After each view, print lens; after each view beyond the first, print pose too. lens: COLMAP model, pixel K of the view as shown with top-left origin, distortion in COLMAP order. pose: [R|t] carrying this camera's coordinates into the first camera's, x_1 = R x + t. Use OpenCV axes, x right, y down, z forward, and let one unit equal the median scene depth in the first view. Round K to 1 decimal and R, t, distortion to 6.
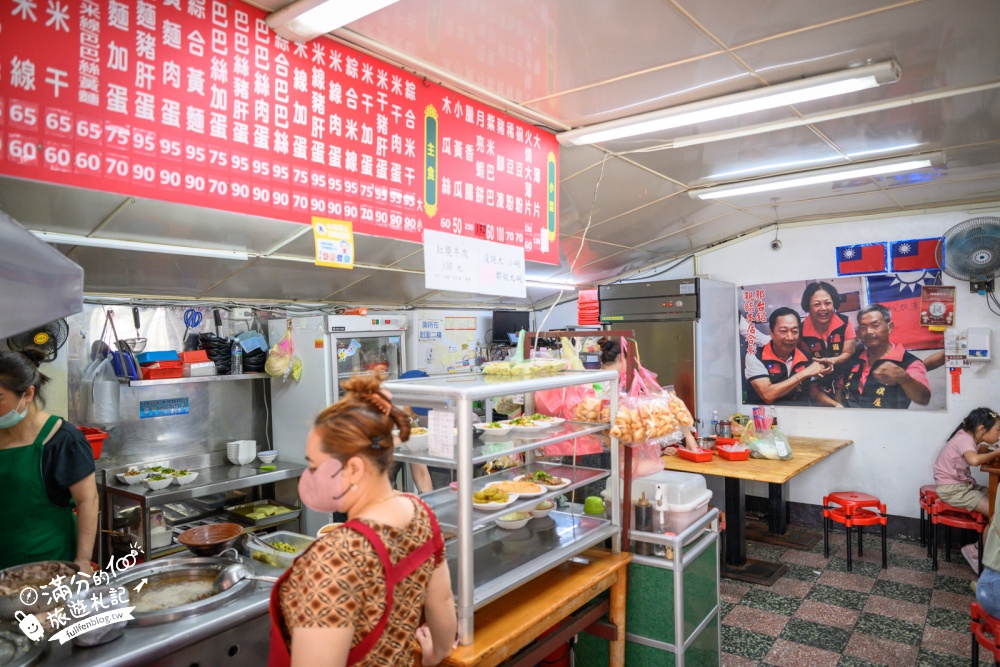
lens RADIAL K [[671.3, 0, 499.8], [0, 671.3, 332.3], [0, 0, 1]] dist [-0.007572, -0.000184]
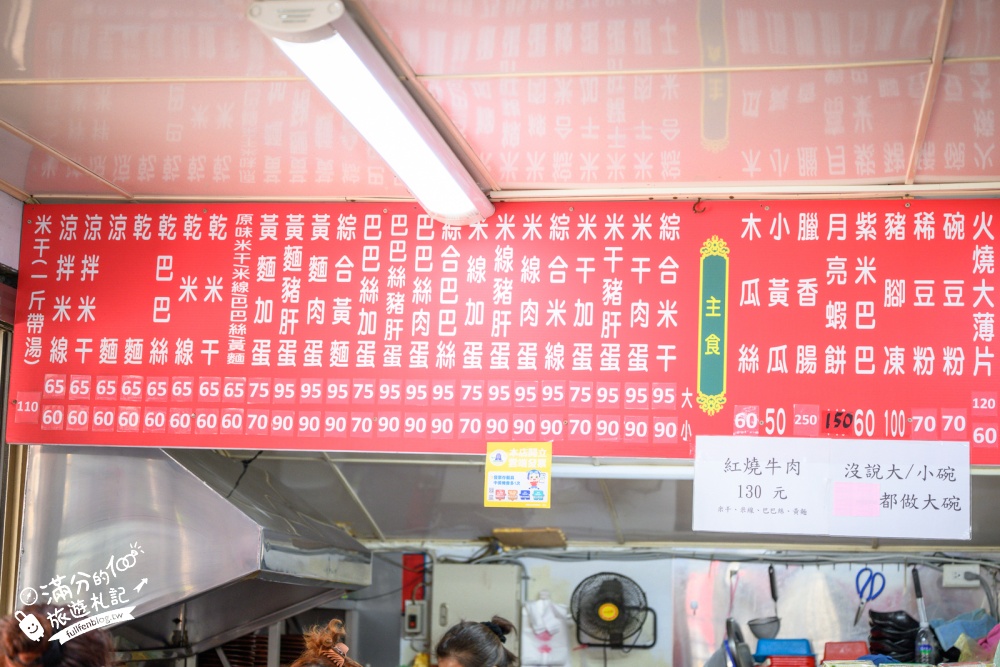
lens RADIAL K [[1716.0, 0, 501.7], [0, 1716.0, 331.7], [0, 0, 1]] dist [0.008809, 0.000000]
pose [[0.474133, -0.125738, -0.871429, 1.145565], [-0.024858, 0.987444, -0.156003, 0.003970], [0.880102, 0.095629, 0.465054, 0.084215]]
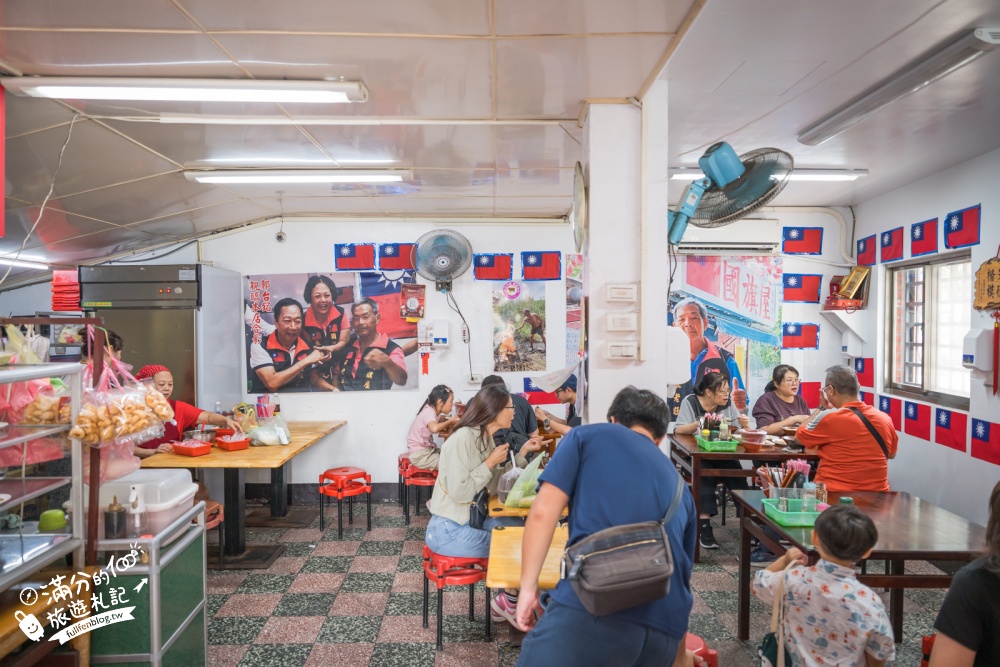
lens RADIAL K [[671.3, 0, 504.8], [0, 671.3, 332.0], [0, 0, 1]] dist [-0.007572, -0.000184]
pose [[0.771005, 0.001212, 0.636827, 0.043228], [-0.010726, 0.999881, 0.011082, 0.000619], [-0.636738, -0.015375, 0.770927, -0.030096]]
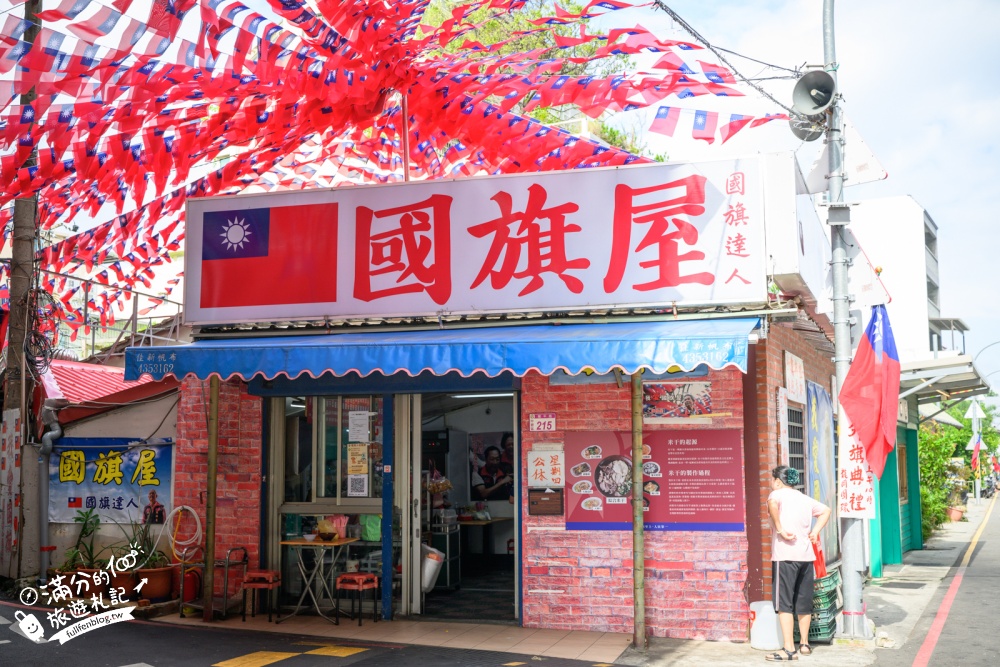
lens RADIAL K [[1136.5, 0, 501.0], [0, 1136.5, 333.8], [0, 0, 1]] dist [-0.144623, 0.000000]
pose [[0.934490, 0.044327, 0.353218, -1.311263], [-0.003347, 0.993267, -0.115796, 0.033984], [-0.355973, 0.107028, 0.928347, -3.802720]]
